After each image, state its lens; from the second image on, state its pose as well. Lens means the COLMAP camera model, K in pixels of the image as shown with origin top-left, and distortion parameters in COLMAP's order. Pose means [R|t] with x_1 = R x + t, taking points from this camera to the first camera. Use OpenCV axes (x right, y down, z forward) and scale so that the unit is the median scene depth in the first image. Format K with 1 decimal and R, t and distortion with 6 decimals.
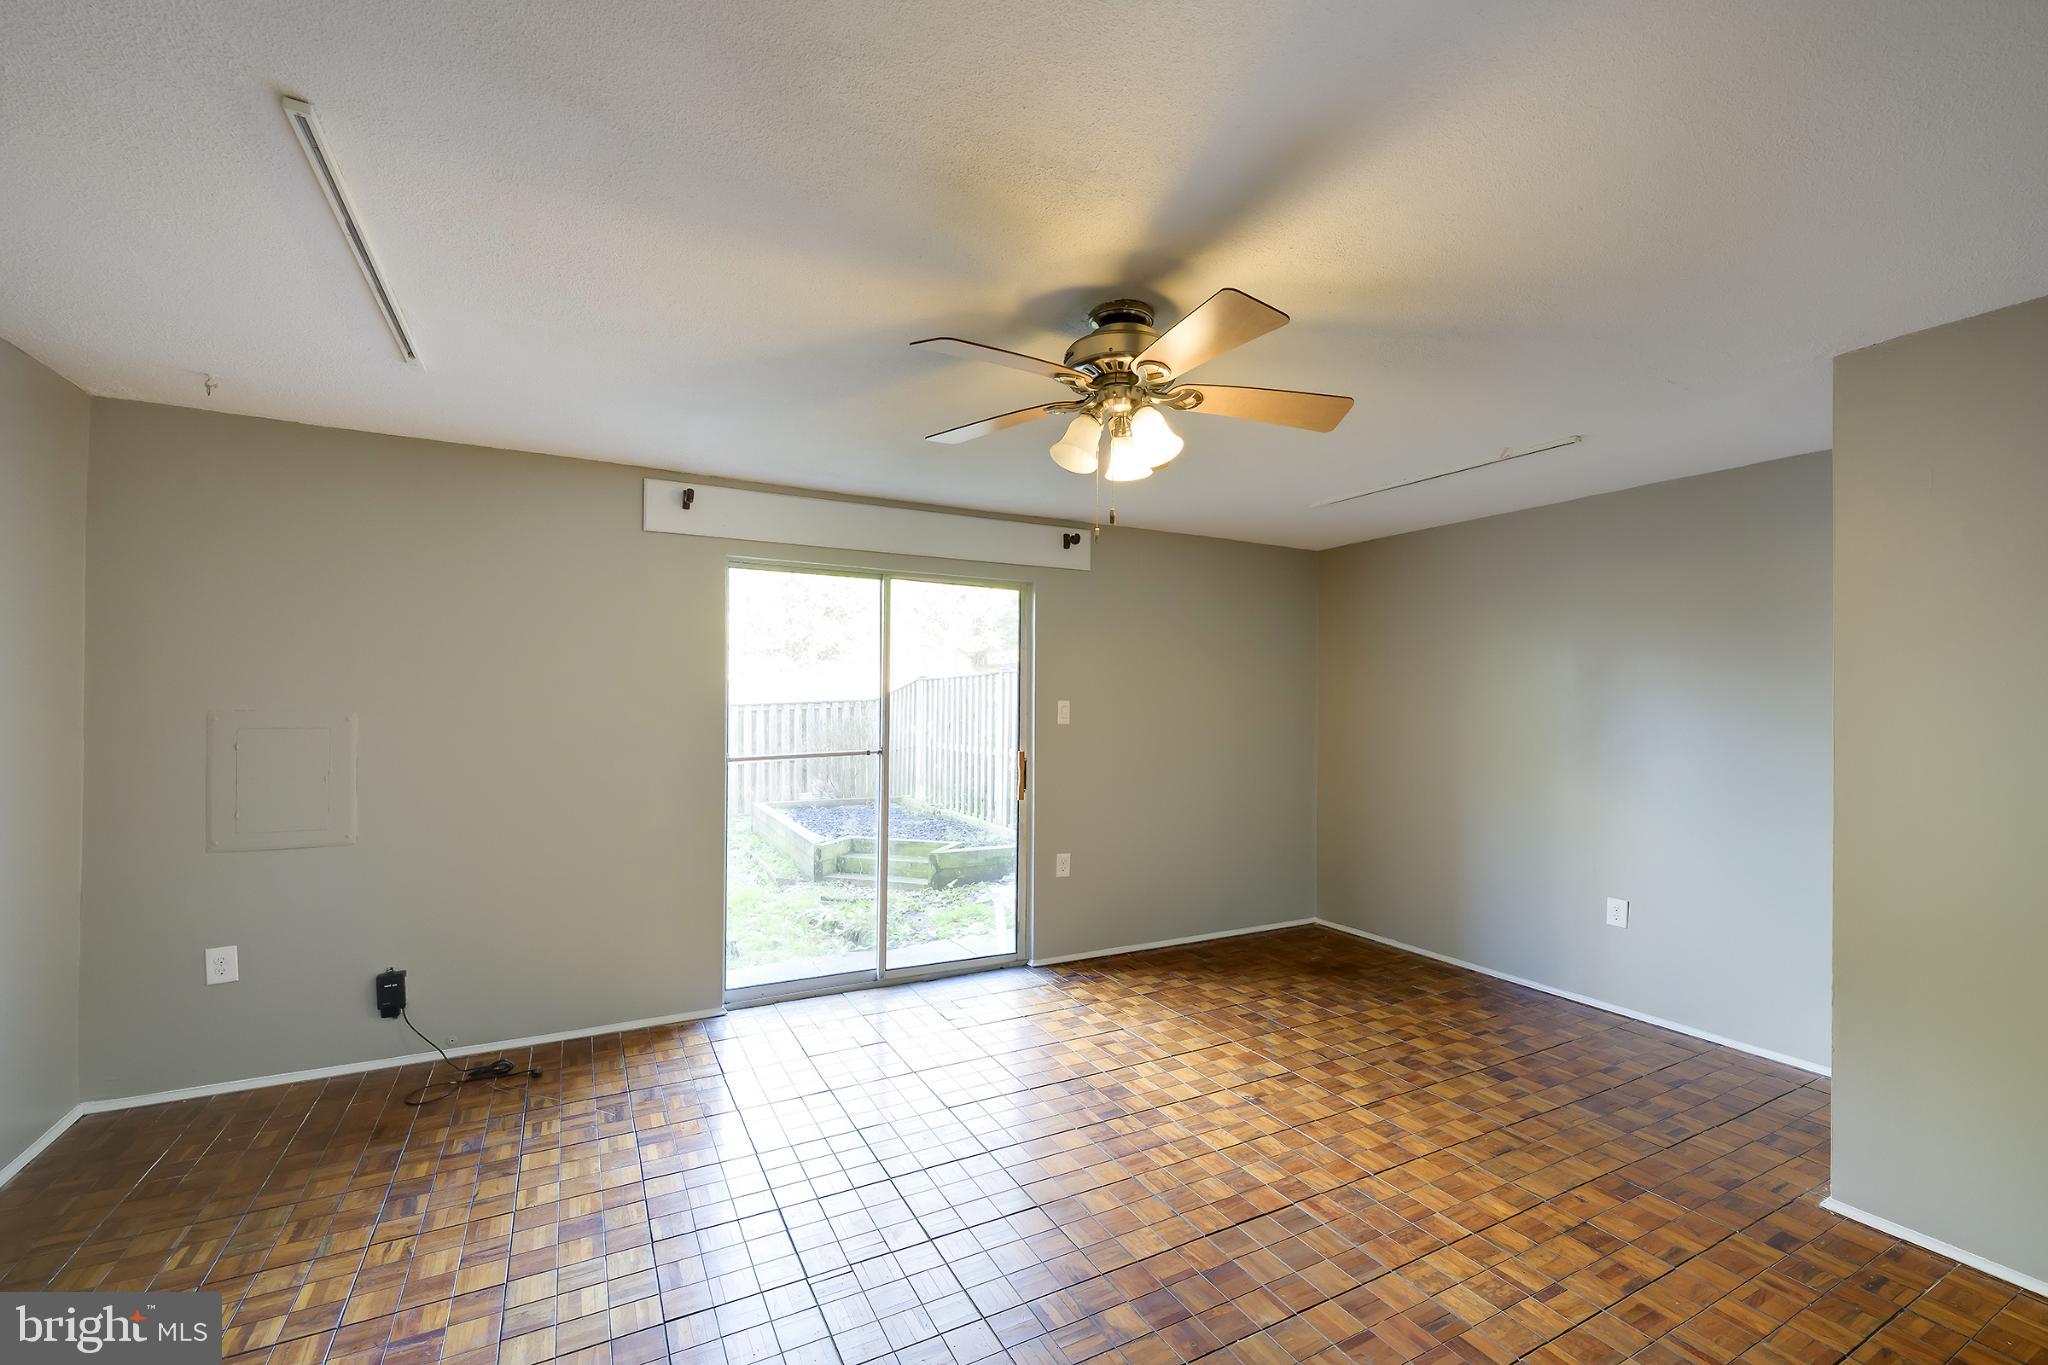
lens RADIAL K [[831.3, 0, 1026.3], [0, 831.3, 702.3], [0, 0, 1]] dist [0.001227, -0.000004]
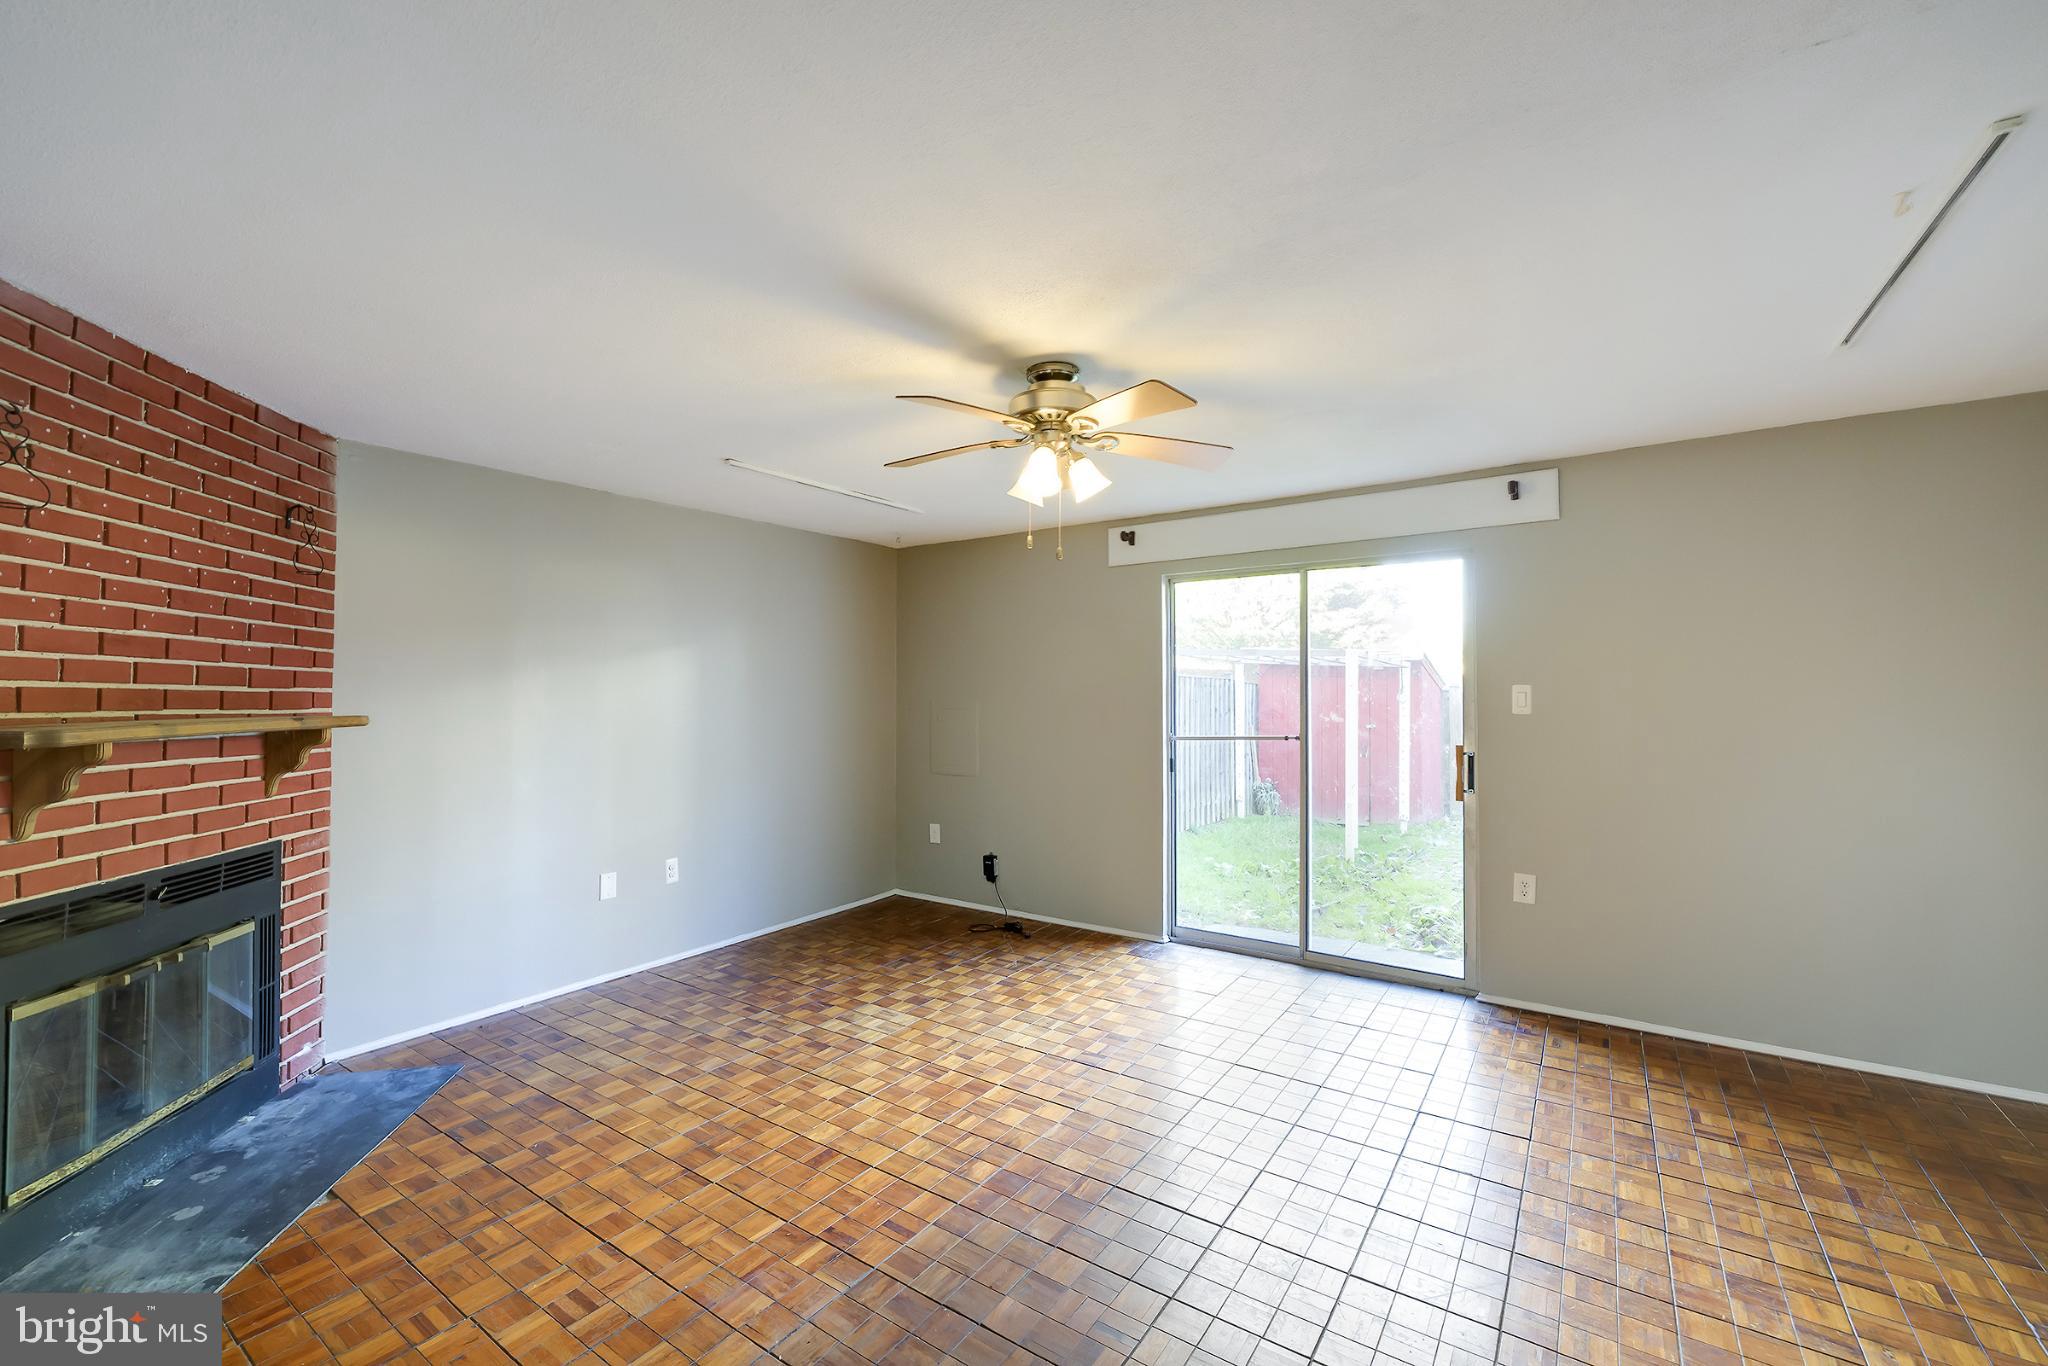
lens RADIAL K [[851.9, 0, 1027.9], [0, 851.9, 670.6], [0, 0, 1]] dist [-0.000908, -0.000059]
pose [[0.462115, -0.031200, -0.886271, 0.628679], [0.011466, 0.999508, -0.029208, 0.002672], [0.886746, 0.003335, 0.462245, 0.209942]]
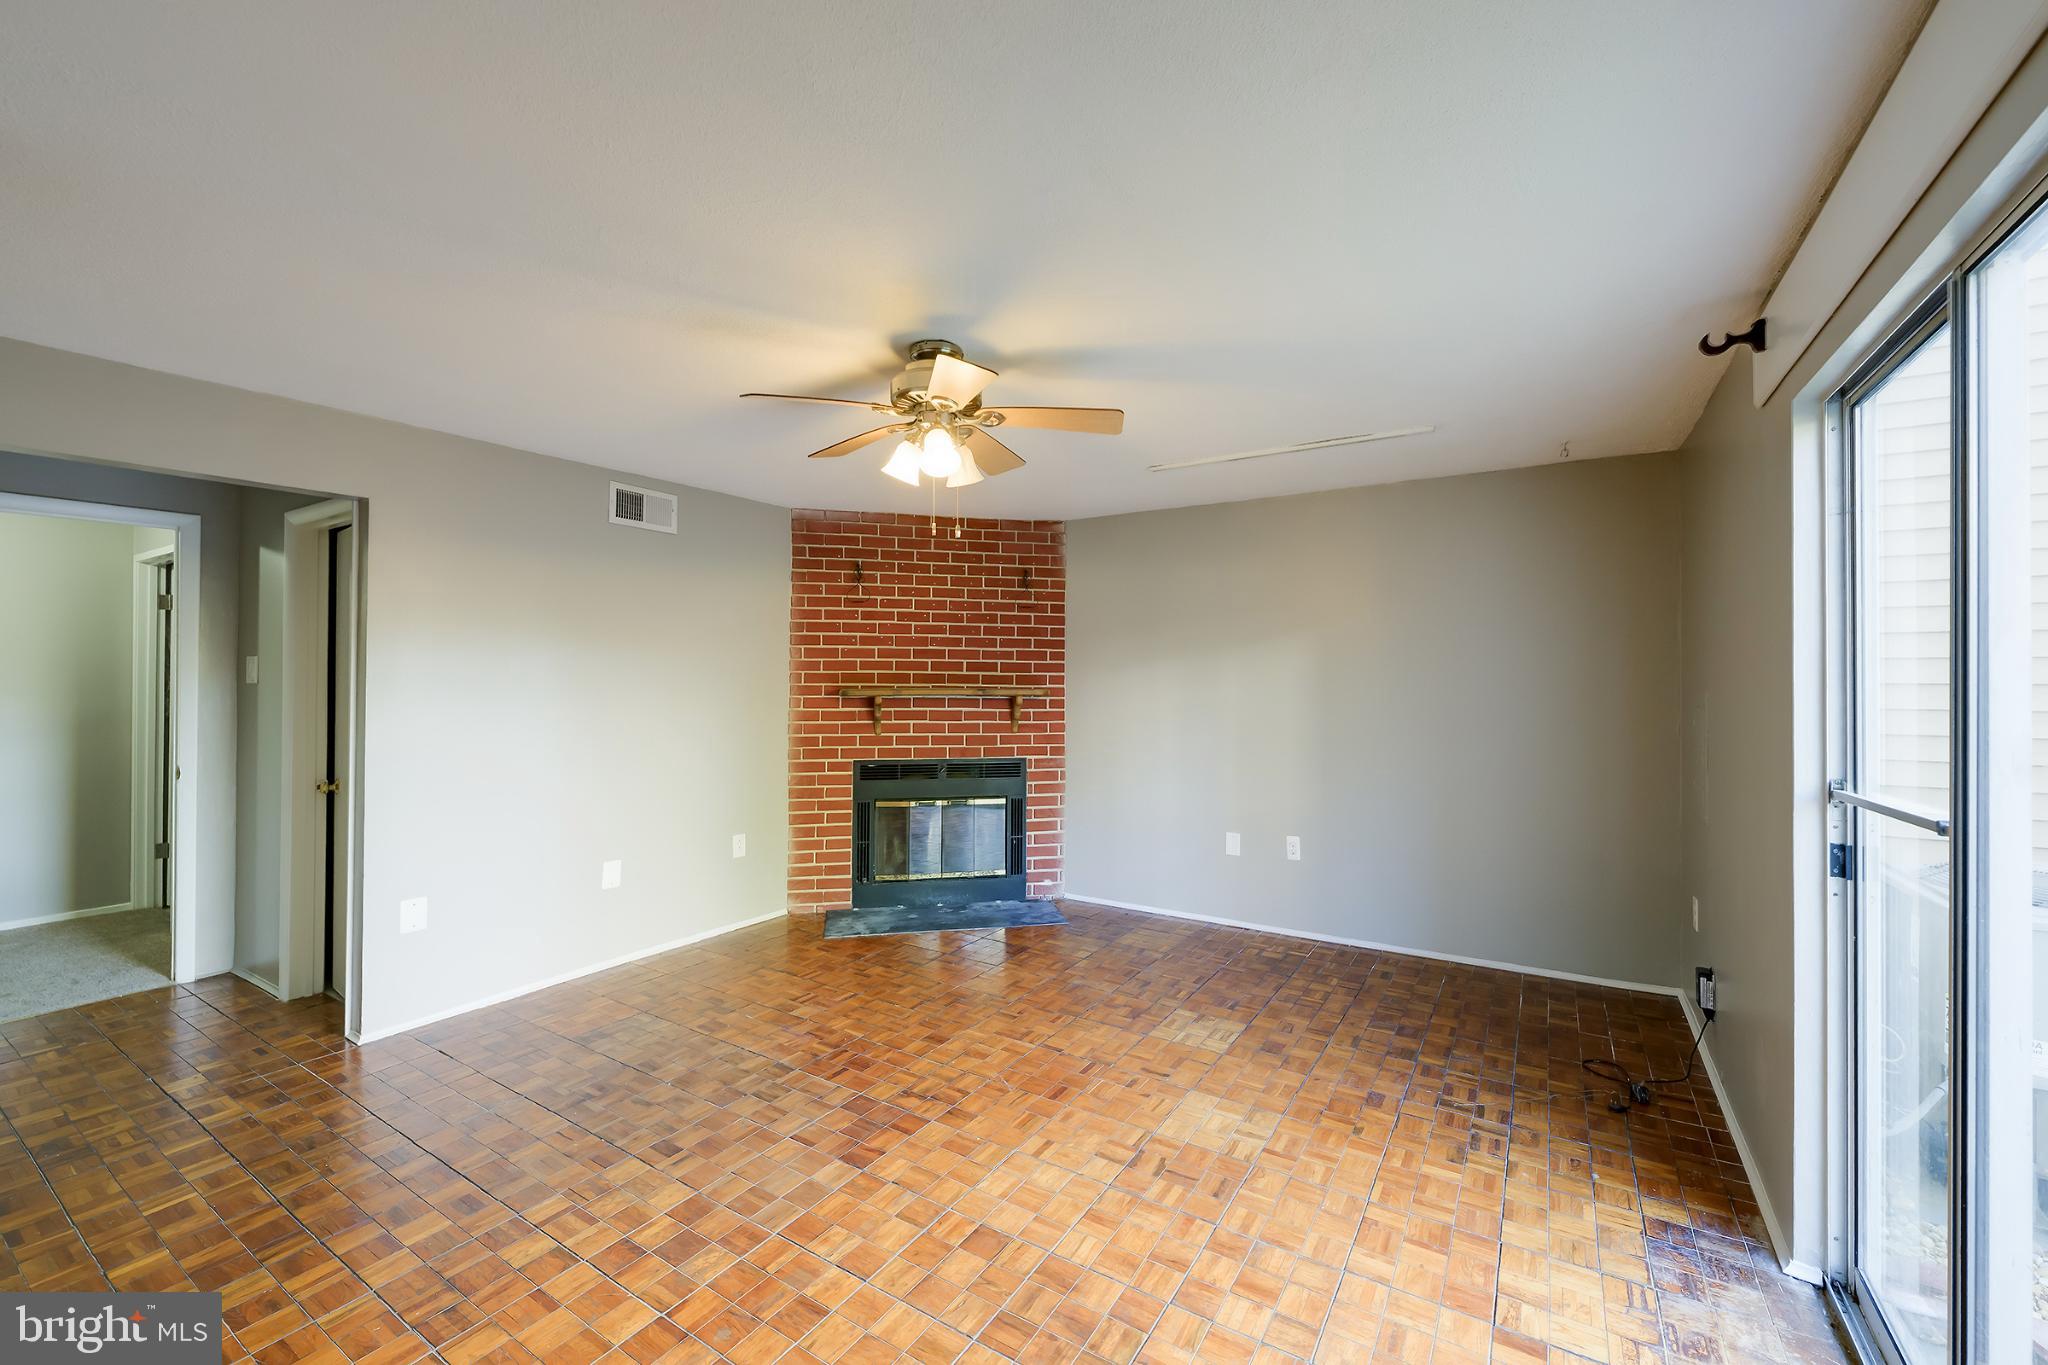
lens RADIAL K [[851.9, 0, 1027.9], [0, 851.9, 670.1], [0, 0, 1]] dist [-0.000908, -0.000059]
pose [[-0.878697, -0.013790, -0.477180, 0.297206], [-0.007730, 0.999863, -0.014660, 0.003654], [0.477317, -0.009193, -0.878683, 1.143692]]
